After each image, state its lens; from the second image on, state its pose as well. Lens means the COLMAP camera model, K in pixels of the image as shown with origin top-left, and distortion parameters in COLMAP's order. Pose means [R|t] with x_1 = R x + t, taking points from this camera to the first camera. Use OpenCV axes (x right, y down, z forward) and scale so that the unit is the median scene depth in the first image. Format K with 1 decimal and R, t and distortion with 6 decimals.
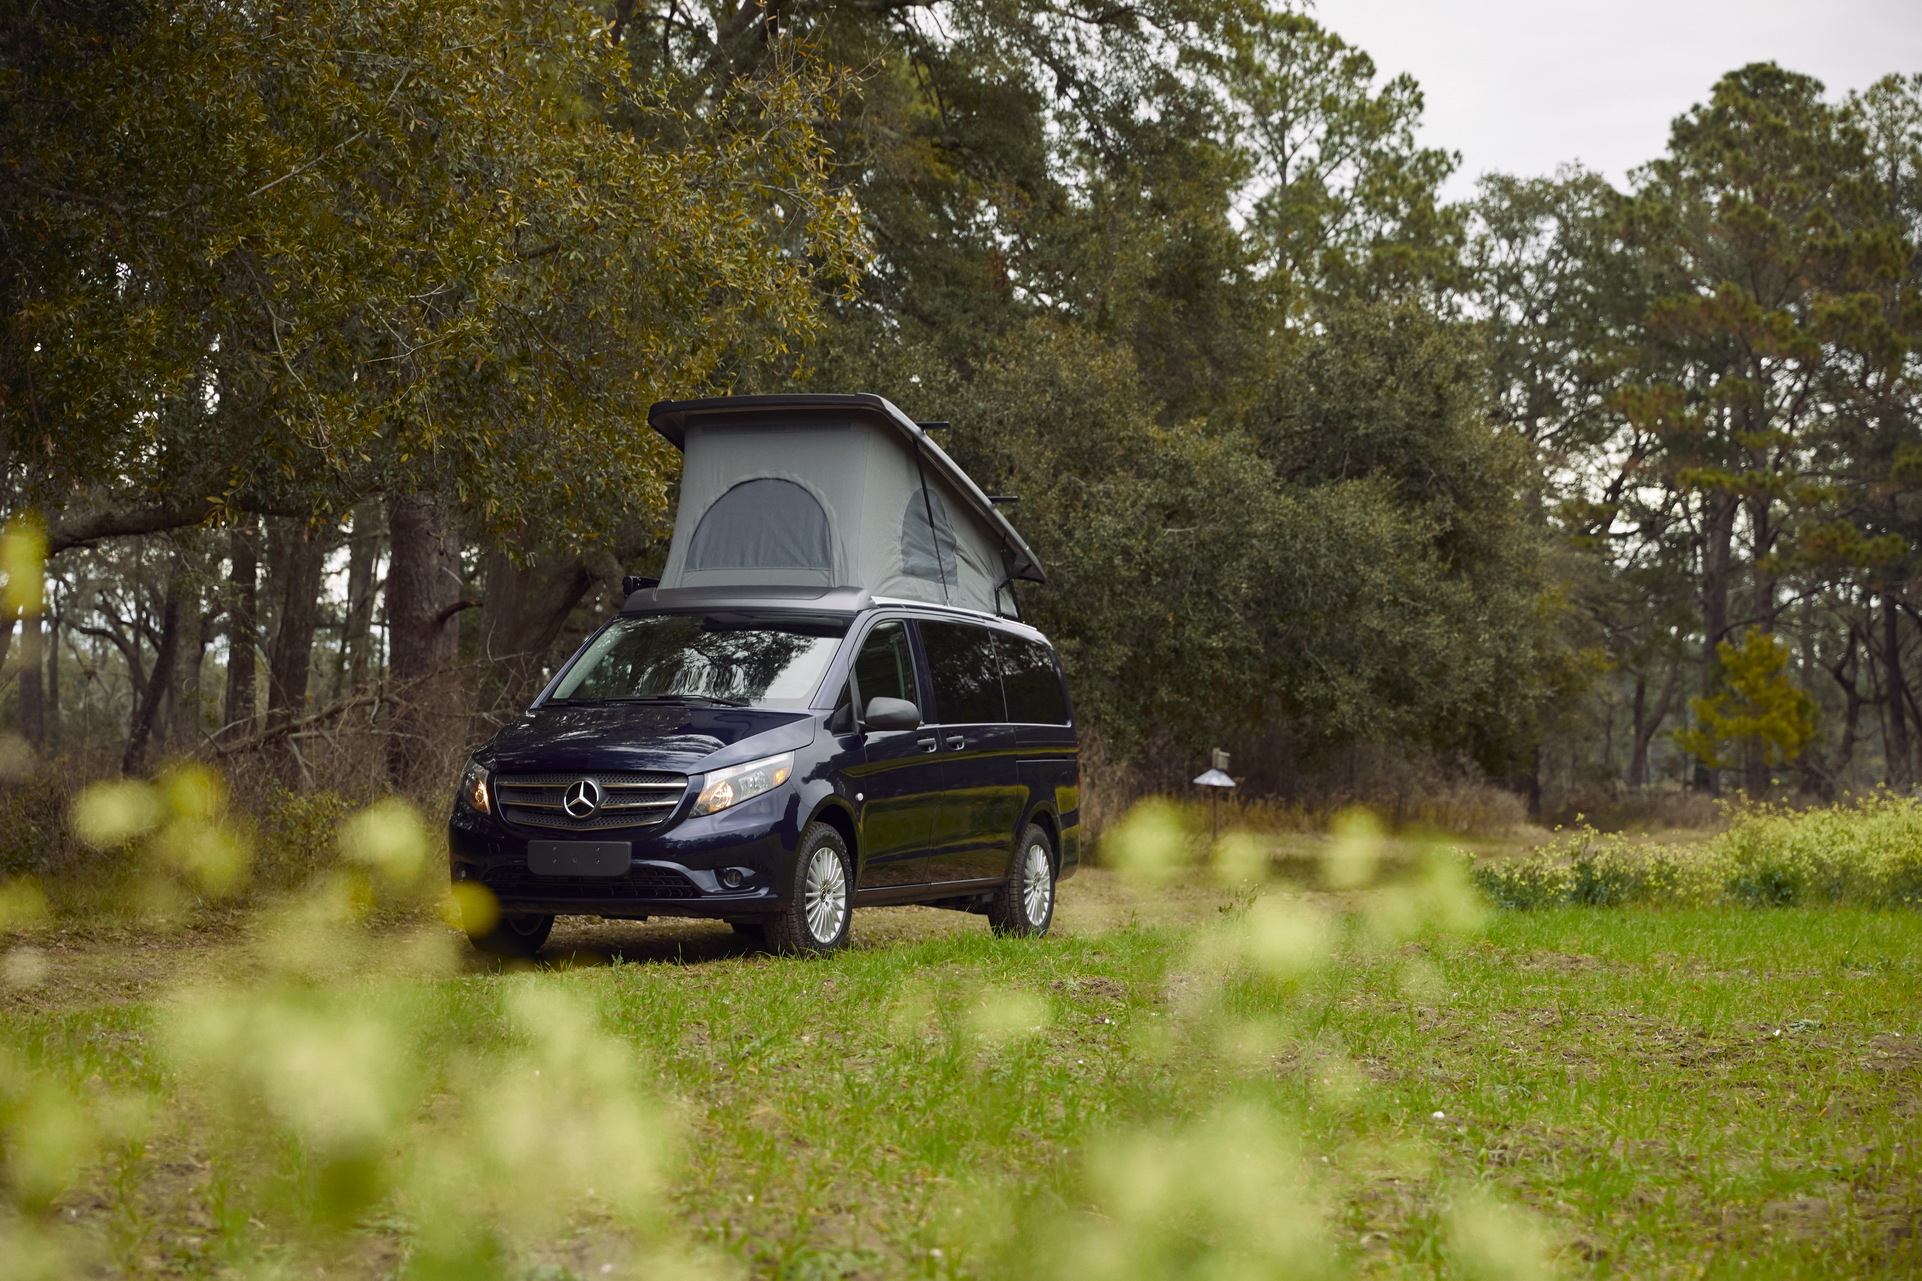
lens RADIAL K [[2522.1, 0, 961.0], [0, 2522.1, 640.5], [0, 0, 1]] dist [-0.016597, -0.004809]
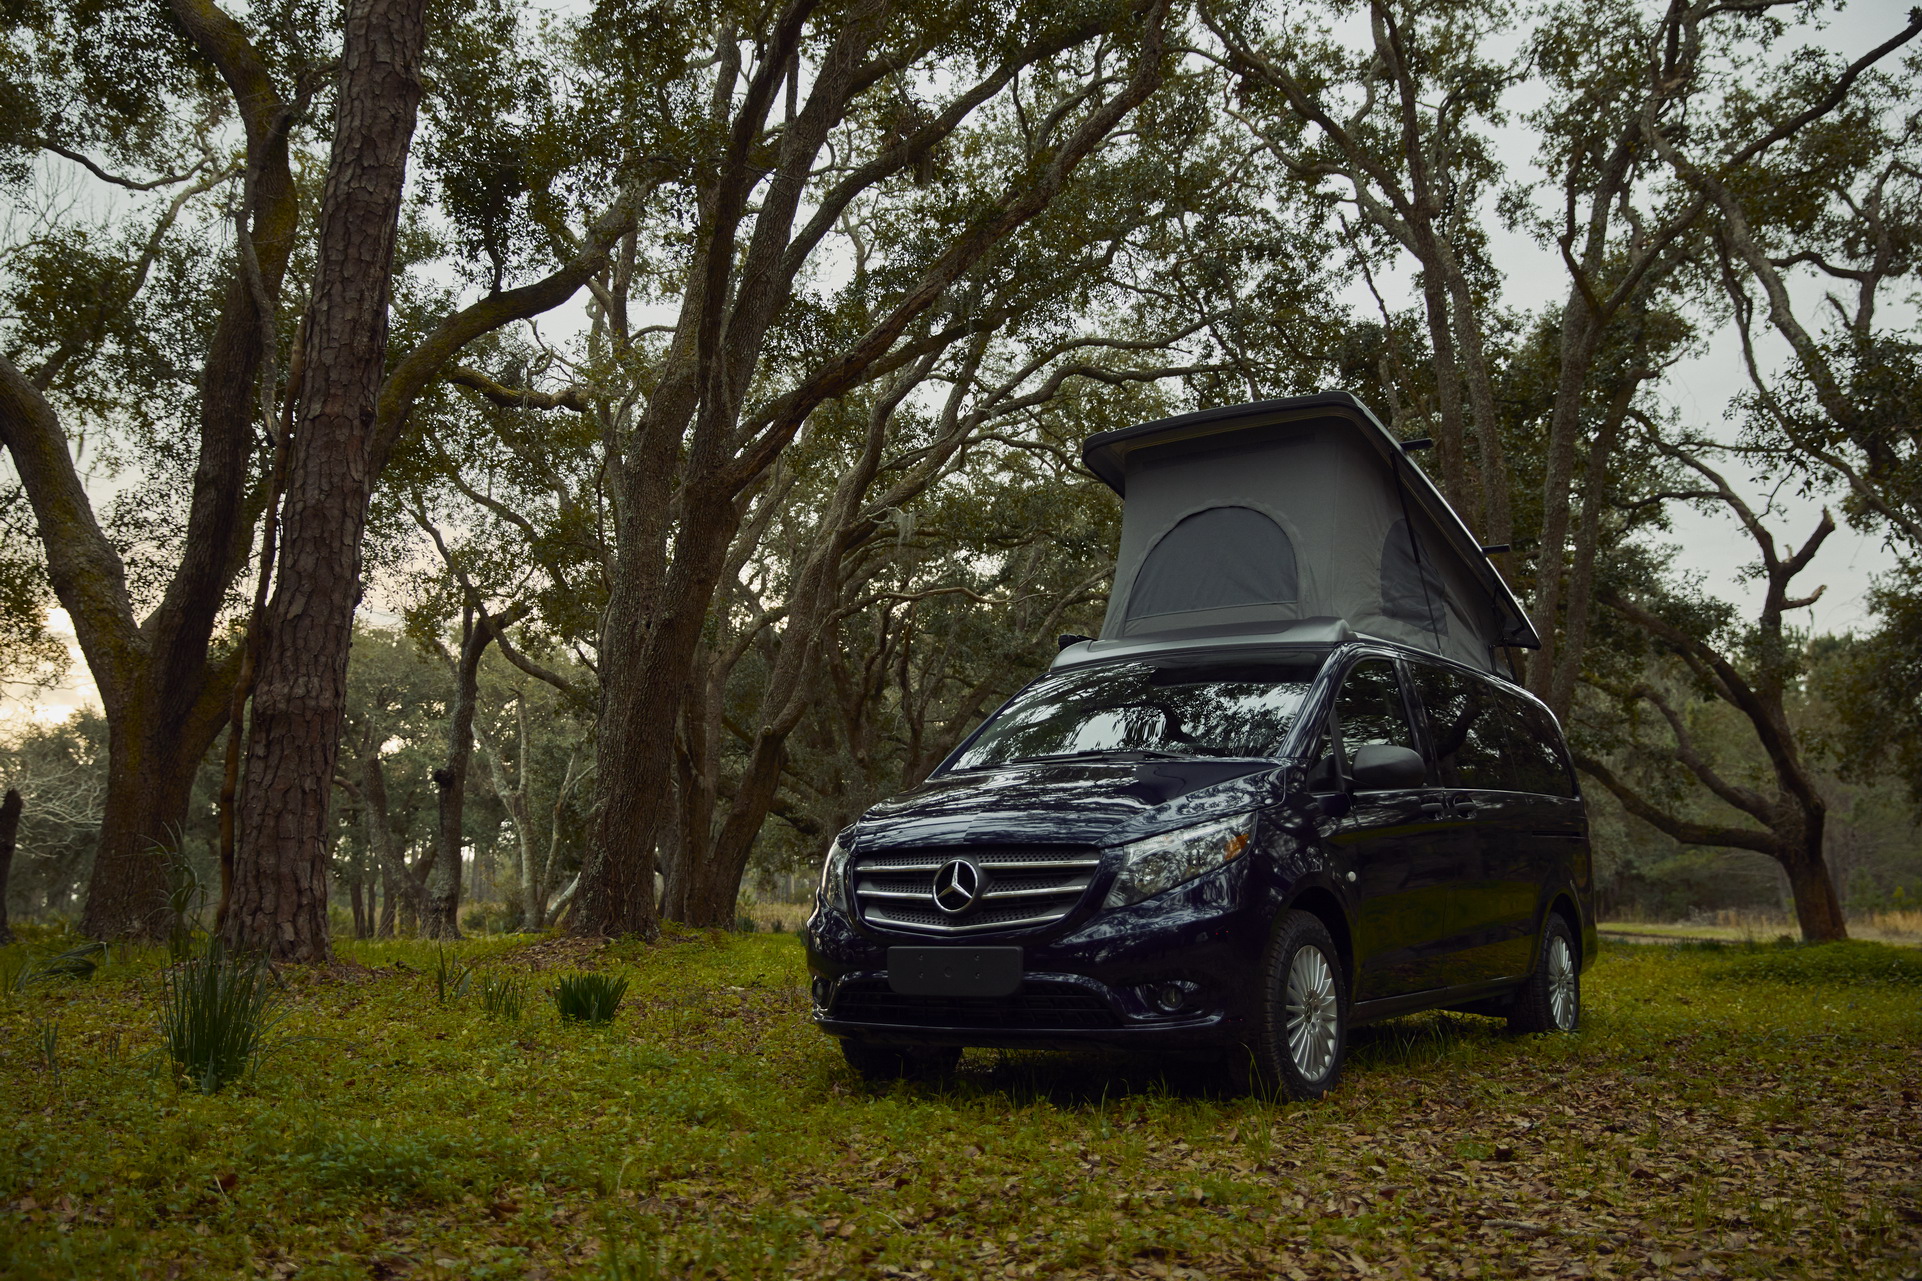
lens RADIAL K [[2522.1, 0, 961.0], [0, 2522.1, 640.5], [0, 0, 1]] dist [-0.016597, -0.004809]
pose [[0.981231, -0.051673, -0.185781, -0.012354], [0.044416, 0.998087, -0.043017, 0.022112], [0.187649, 0.033958, 0.981649, 0.274494]]
